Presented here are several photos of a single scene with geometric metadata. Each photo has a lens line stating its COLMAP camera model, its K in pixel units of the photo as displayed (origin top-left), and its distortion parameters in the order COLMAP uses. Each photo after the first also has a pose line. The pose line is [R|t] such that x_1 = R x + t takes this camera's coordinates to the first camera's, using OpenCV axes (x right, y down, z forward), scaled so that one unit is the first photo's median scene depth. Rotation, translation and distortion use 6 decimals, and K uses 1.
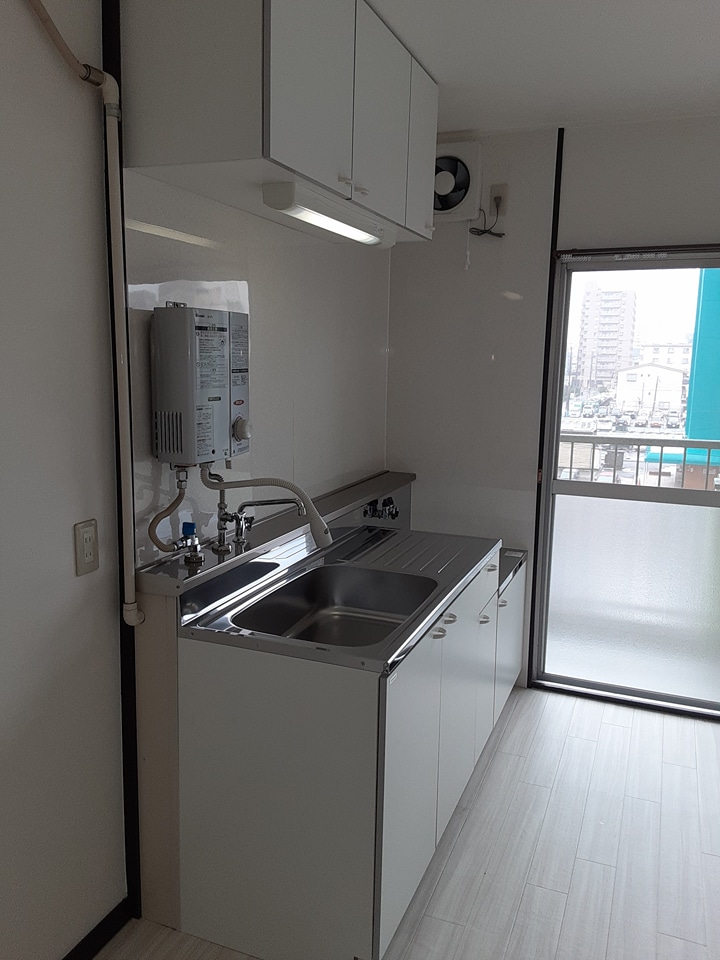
lens RADIAL K [[772.8, 0, 358.4], [0, 772.8, 484.9], [0, 0, 1]] dist [0.073784, -0.082284]
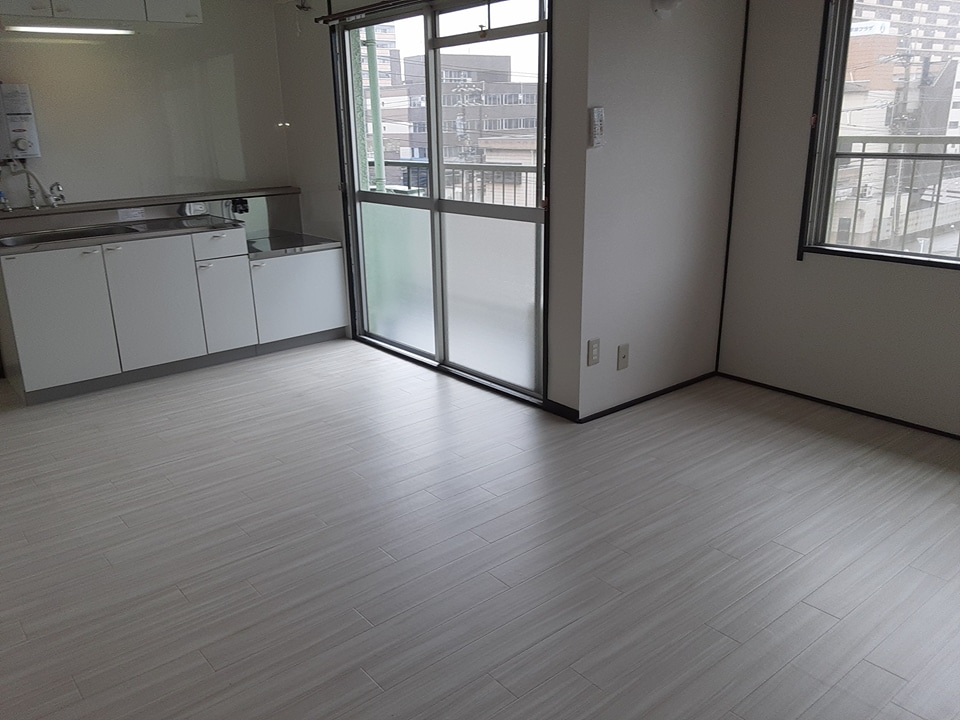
lens RADIAL K [[772.8, 0, 494.5], [0, 772.8, 374.9], [0, 0, 1]] dist [0.073784, -0.082284]
pose [[0.869529, 0.113227, -0.480728, 1.434629], [-0.039636, 0.986224, 0.160594, 0.103238], [0.492289, -0.120587, 0.862038, -0.159825]]
